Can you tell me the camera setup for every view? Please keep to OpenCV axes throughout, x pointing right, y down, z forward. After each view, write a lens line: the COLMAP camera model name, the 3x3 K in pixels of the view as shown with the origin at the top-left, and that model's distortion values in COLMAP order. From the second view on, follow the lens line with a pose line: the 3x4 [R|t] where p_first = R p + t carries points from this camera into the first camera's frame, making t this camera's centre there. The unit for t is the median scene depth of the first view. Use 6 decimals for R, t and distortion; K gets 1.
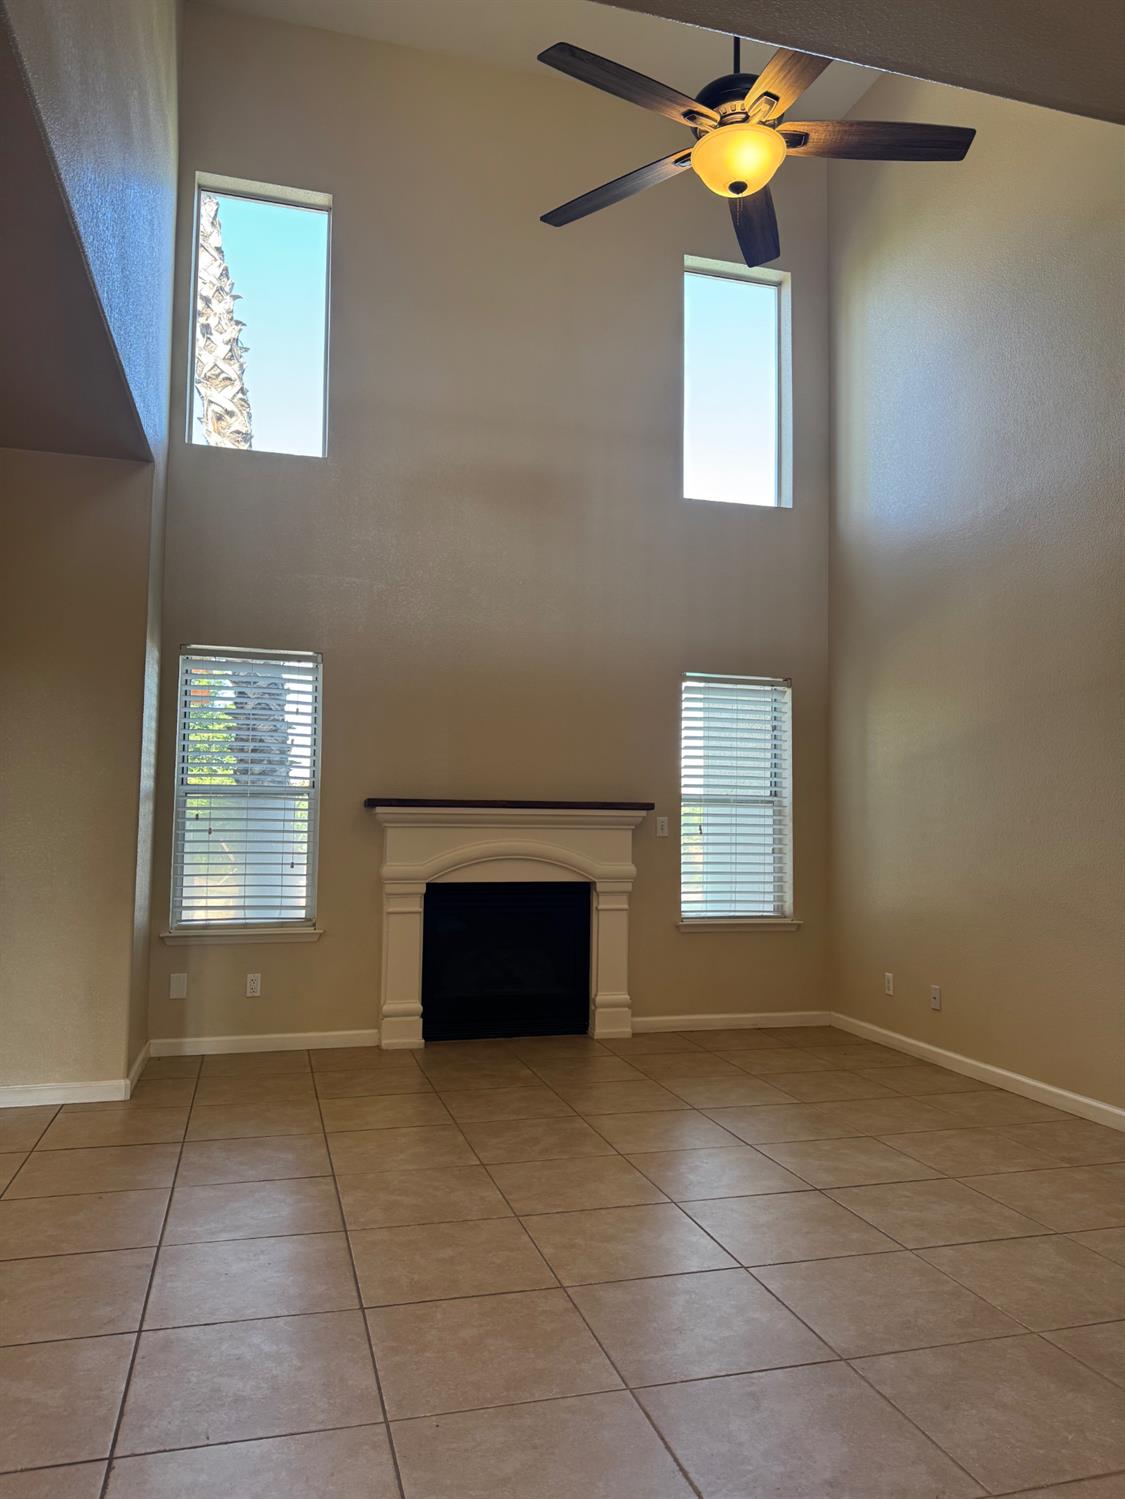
lens RADIAL K [[1048.9, 0, 560.9], [0, 1048.9, 750.2], [0, 0, 1]] dist [0.108319, -0.003040]
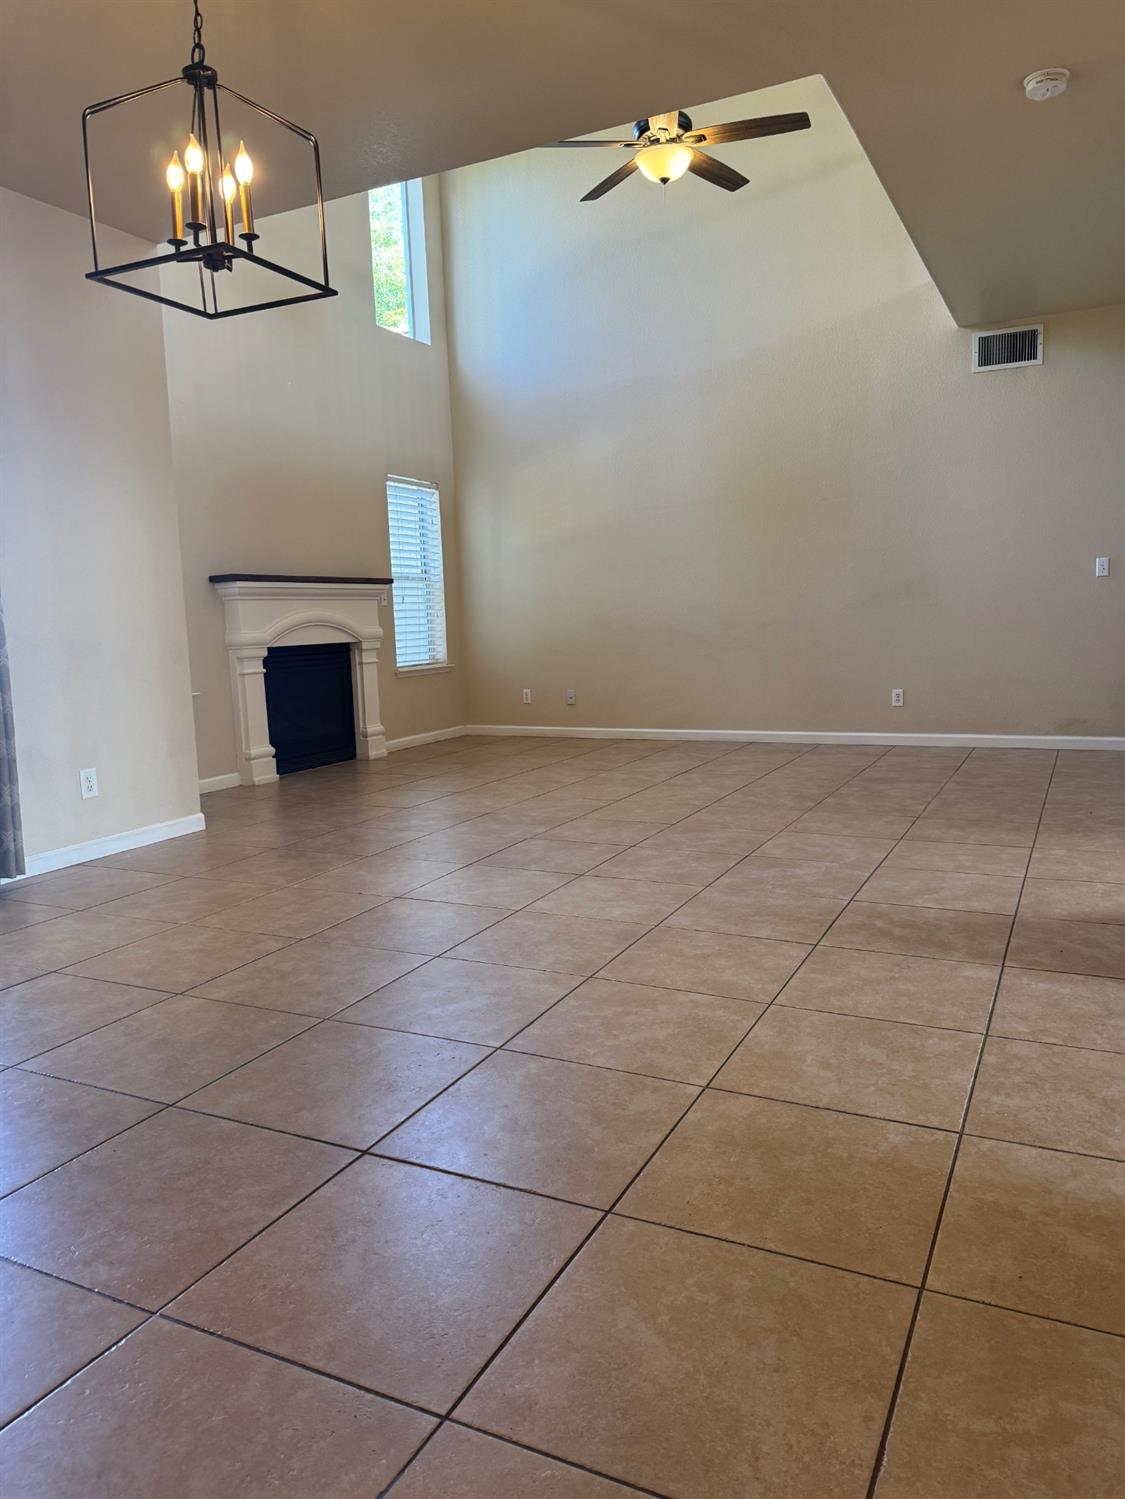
lens RADIAL K [[1048.9, 0, 564.4], [0, 1048.9, 744.3], [0, 0, 1]] dist [0.108319, -0.003040]
pose [[0.673692, -0.124841, 0.728391, -0.752145], [-0.017060, 0.982738, 0.184212, 0.007995], [-0.738815, -0.136528, 0.659933, -0.043350]]
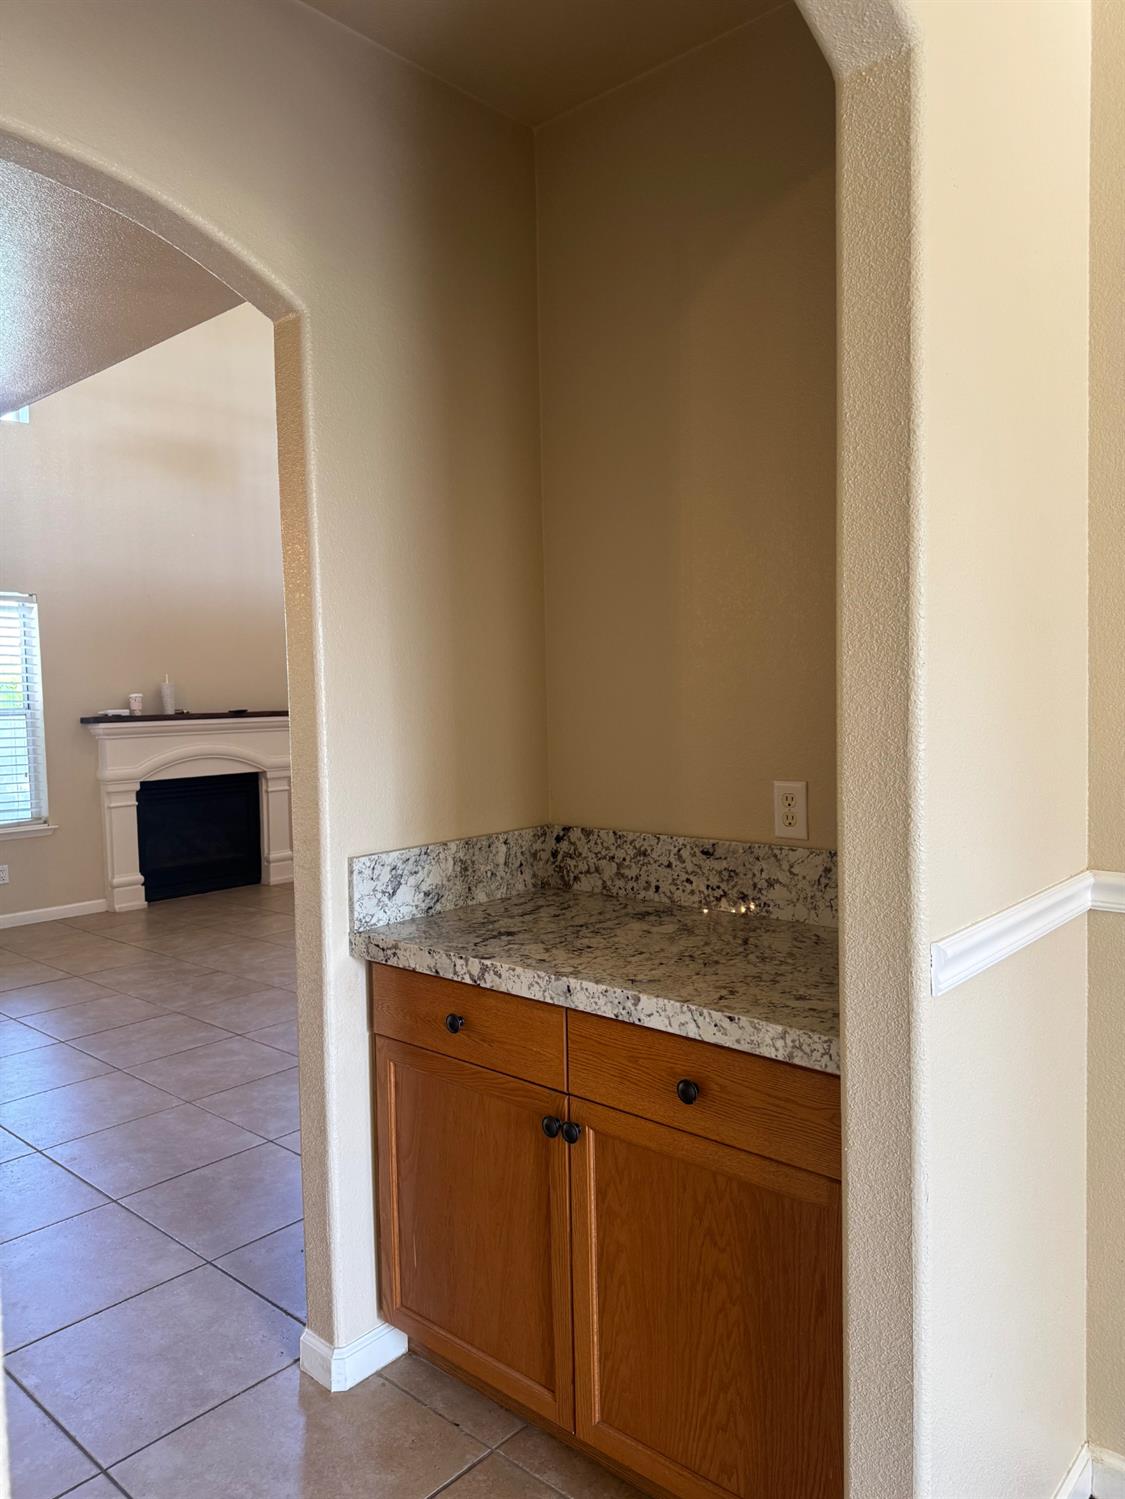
lens RADIAL K [[1048.9, 0, 554.1], [0, 1048.9, 754.3], [0, 0, 1]] dist [0.108319, -0.003040]
pose [[0.847870, -0.060992, 0.526684, -0.363311], [-0.009618, 0.991429, 0.130295, -0.074514], [-0.530116, -0.115539, 0.840016, -0.317236]]
